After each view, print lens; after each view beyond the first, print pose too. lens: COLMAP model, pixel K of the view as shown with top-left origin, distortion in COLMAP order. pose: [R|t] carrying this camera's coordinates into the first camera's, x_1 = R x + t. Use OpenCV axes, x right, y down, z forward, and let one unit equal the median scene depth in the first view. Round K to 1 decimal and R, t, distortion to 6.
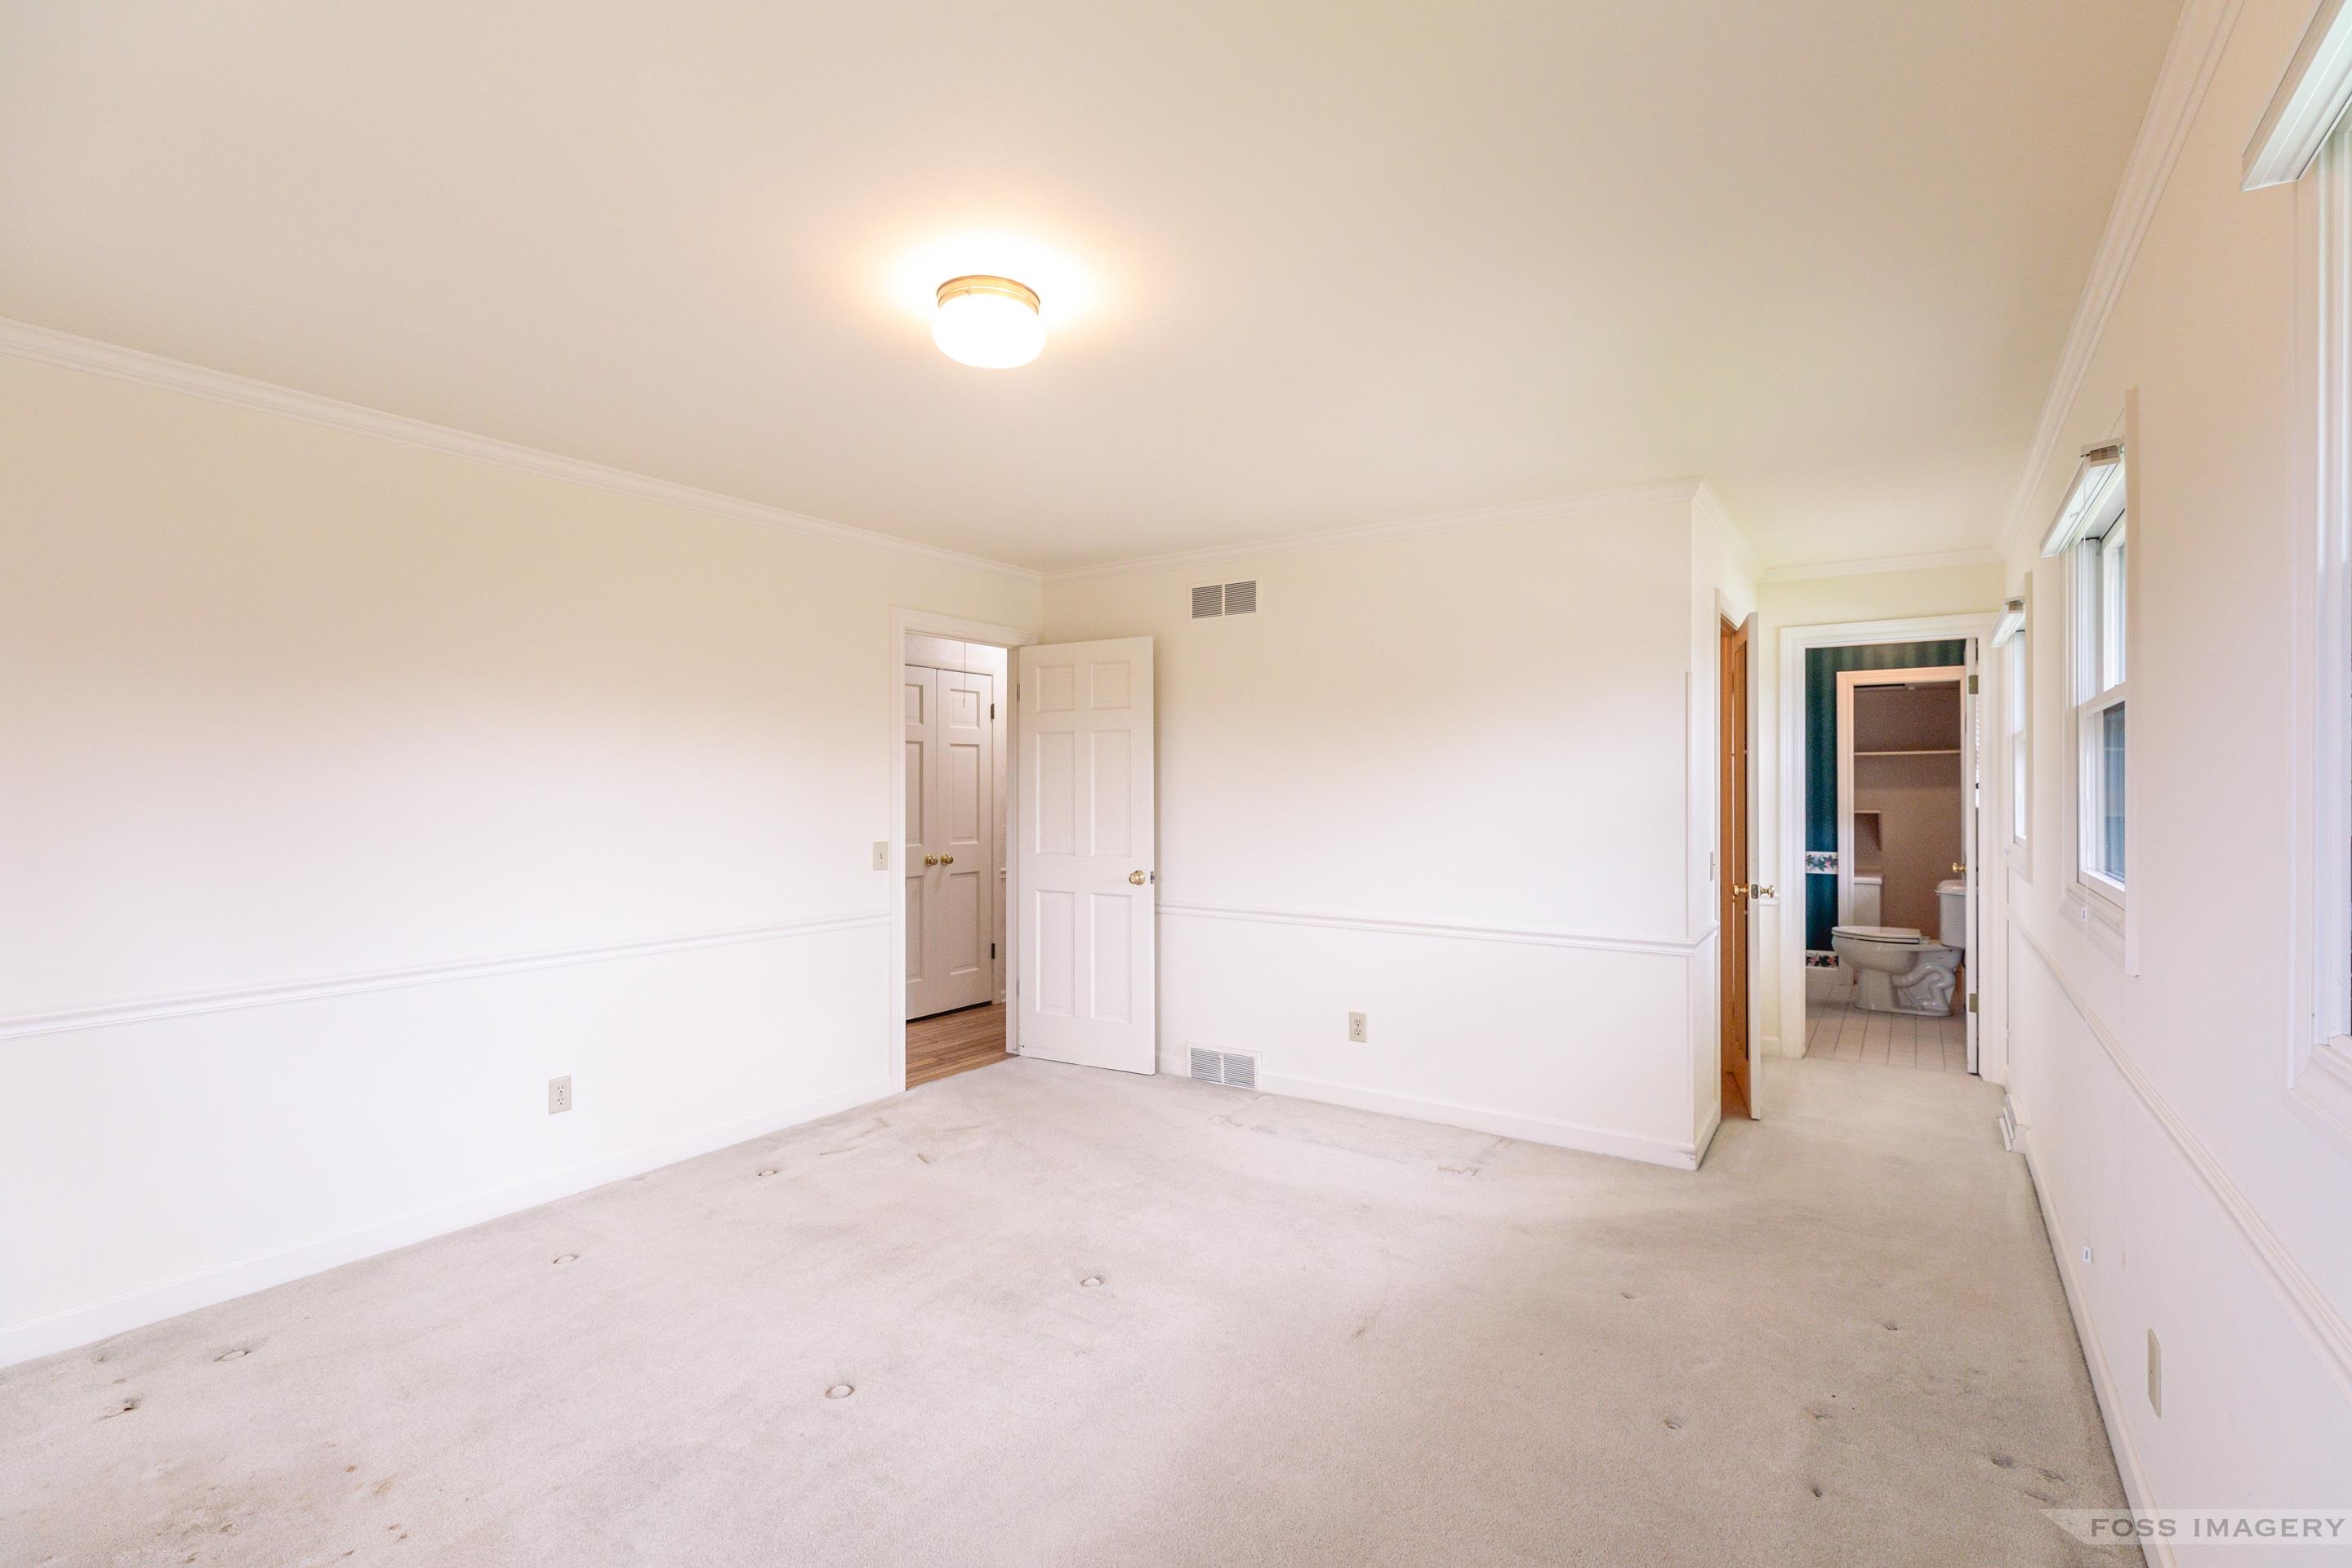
lens RADIAL K [[1076.8, 0, 1177.5], [0, 1076.8, 784.5], [0, 0, 1]] dist [0.018281, -0.000479]
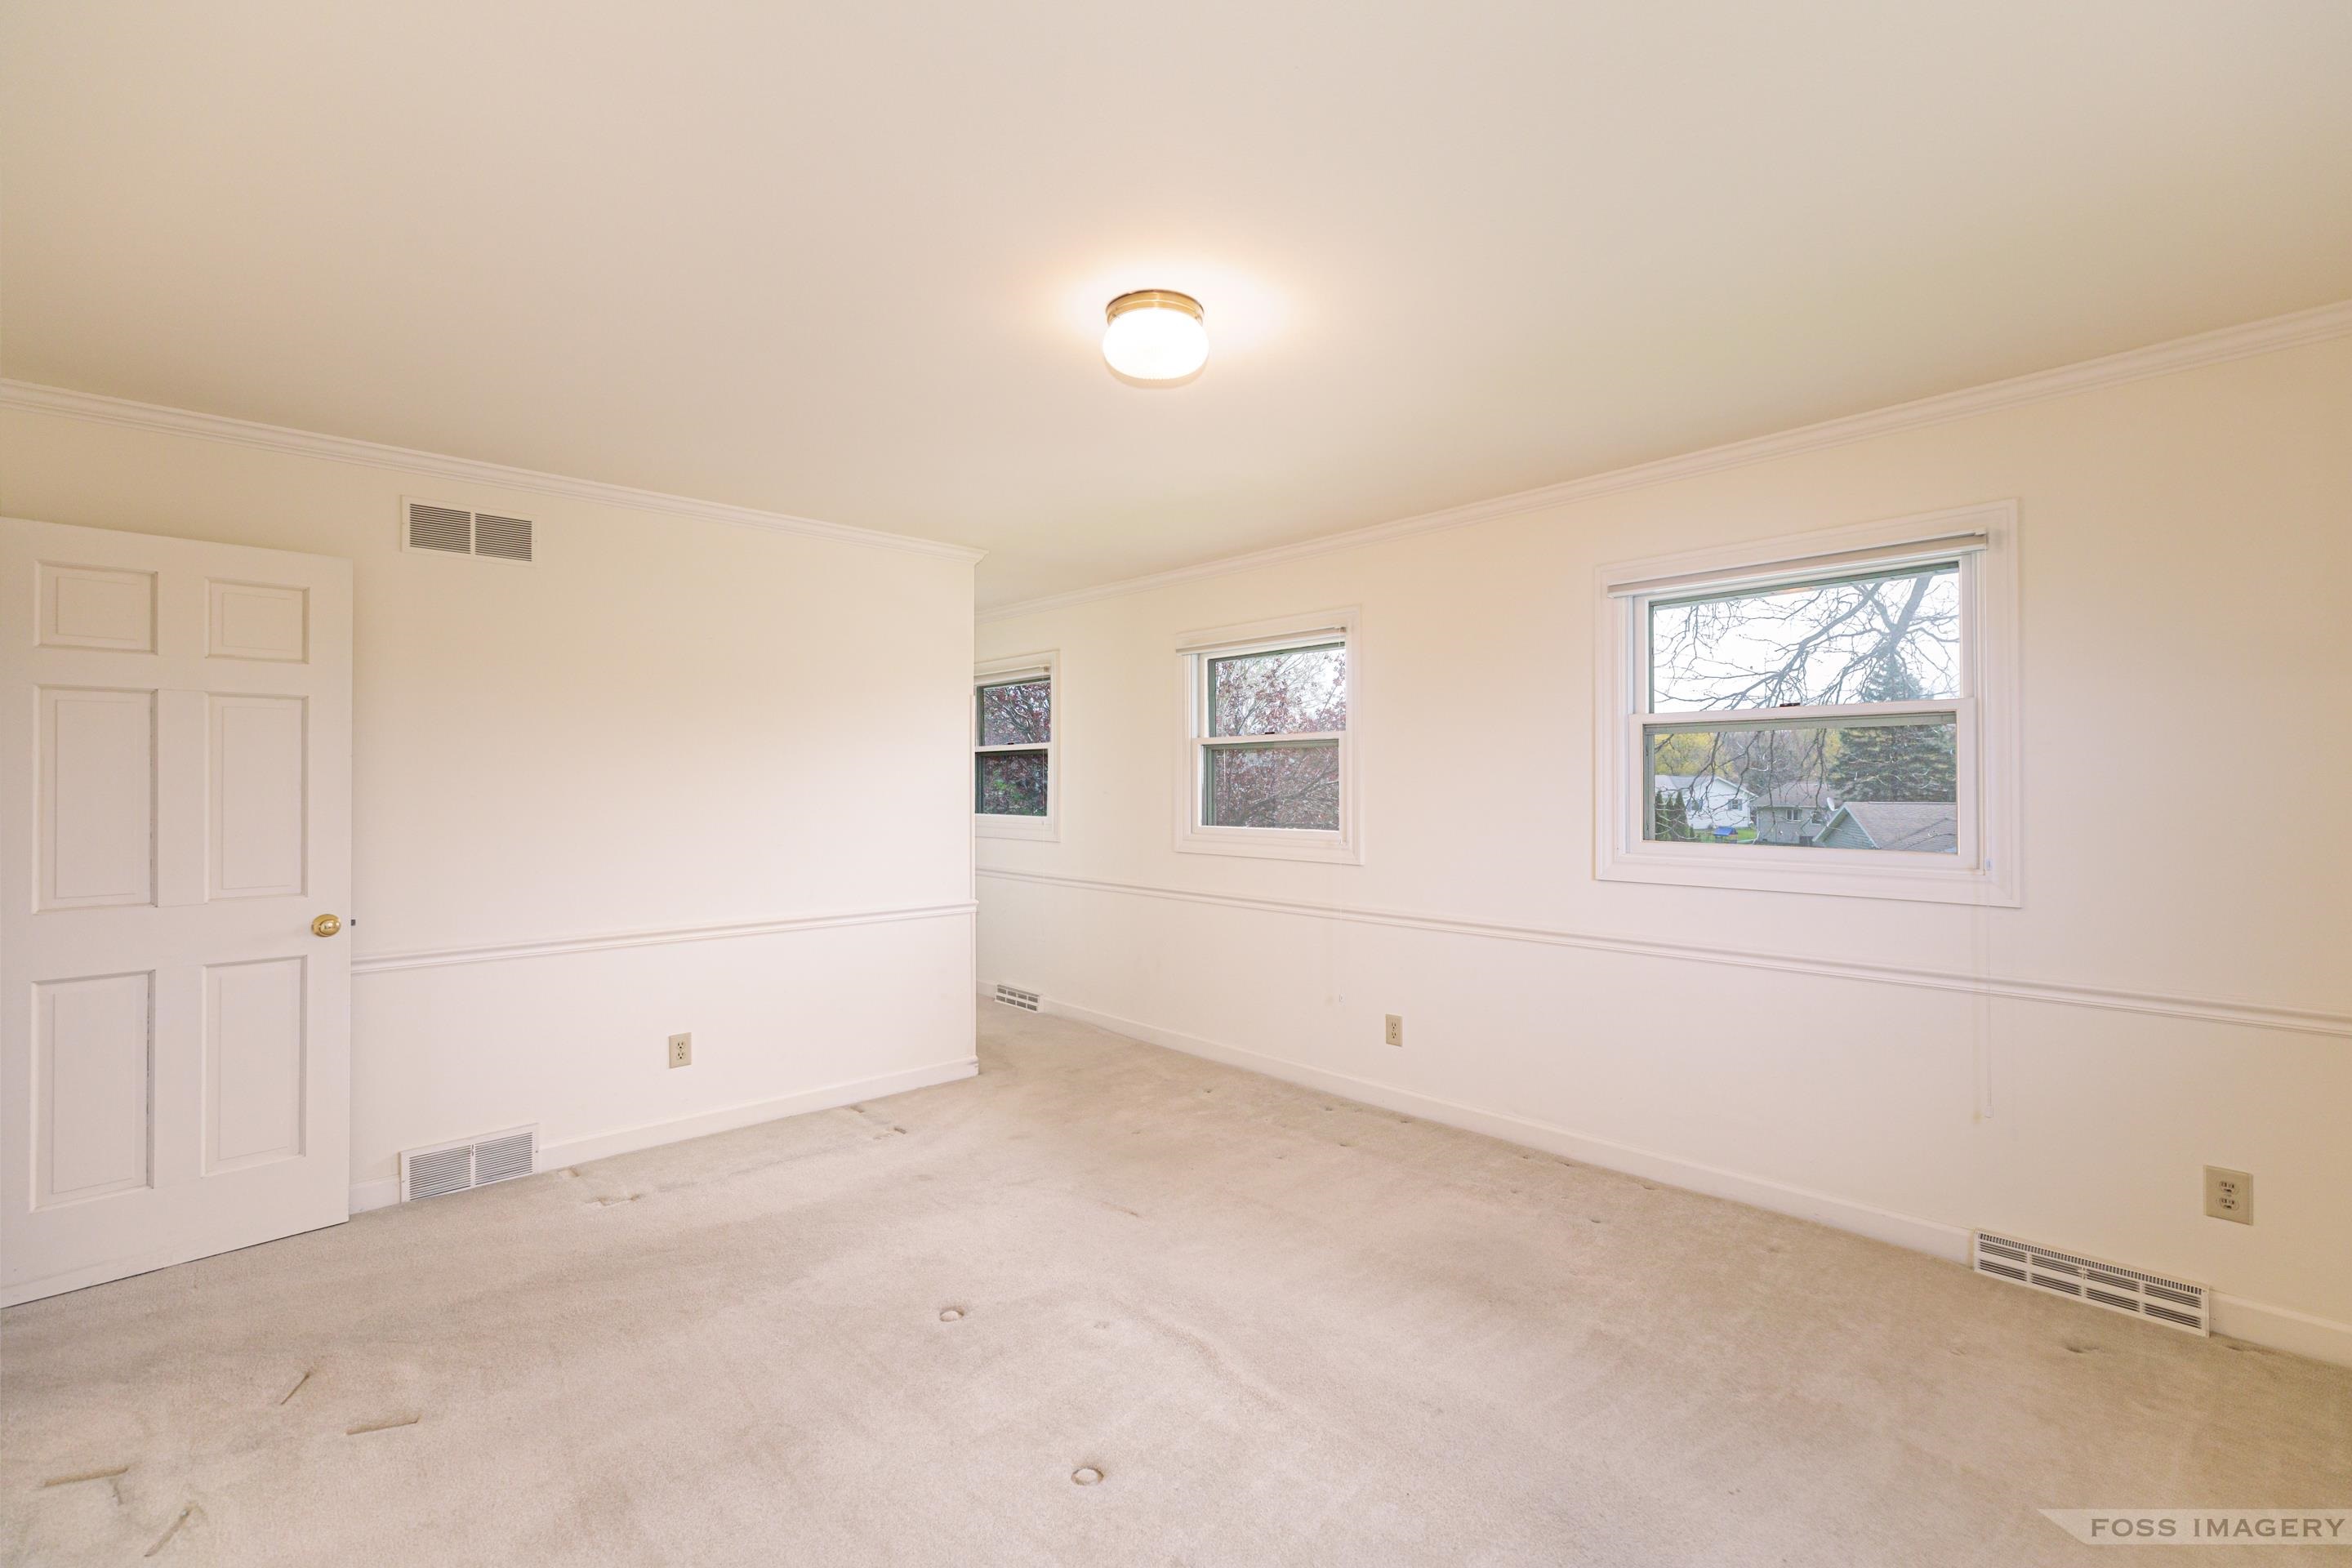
lens RADIAL K [[1076.8, 0, 1179.9], [0, 1076.8, 784.9], [0, 0, 1]] dist [0.018281, -0.000479]
pose [[0.209647, -0.002017, 0.977775, -0.595936], [-0.007826, 0.999962, 0.003741, -0.005425], [-0.977746, -0.008436, 0.209623, 0.375993]]
